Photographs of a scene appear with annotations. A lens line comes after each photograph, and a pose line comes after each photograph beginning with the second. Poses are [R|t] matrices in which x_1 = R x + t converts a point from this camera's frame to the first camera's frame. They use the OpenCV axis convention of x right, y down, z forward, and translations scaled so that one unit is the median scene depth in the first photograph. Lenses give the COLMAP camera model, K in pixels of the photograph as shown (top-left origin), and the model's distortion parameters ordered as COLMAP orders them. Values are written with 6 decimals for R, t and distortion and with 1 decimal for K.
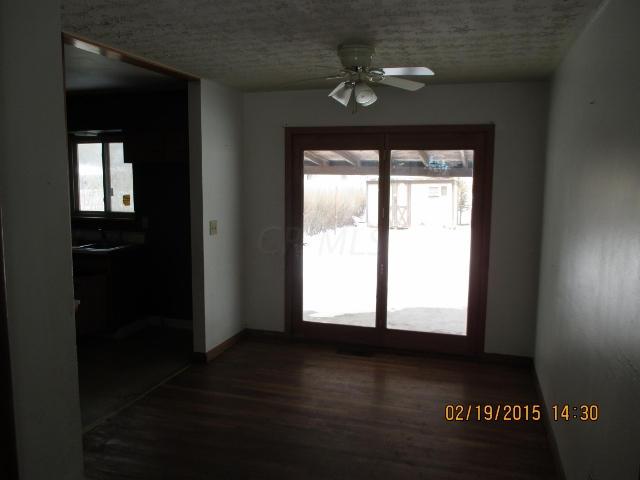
lens RADIAL K [[525.8, 0, 319.6], [0, 525.8, 239.2], [0, 0, 1]] dist [-0.047524, -0.005400]
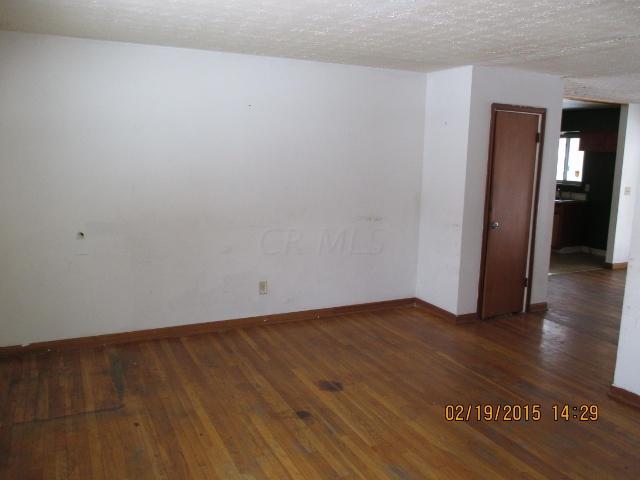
lens RADIAL K [[525.8, 0, 320.0], [0, 525.8, 239.1], [0, 0, 1]] dist [-0.047524, -0.005400]
pose [[0.685989, 0.126253, -0.716574, 0.271936], [-0.101880, 0.991796, 0.077212, 0.086384], [0.720444, 0.020038, 0.693224, -0.713253]]
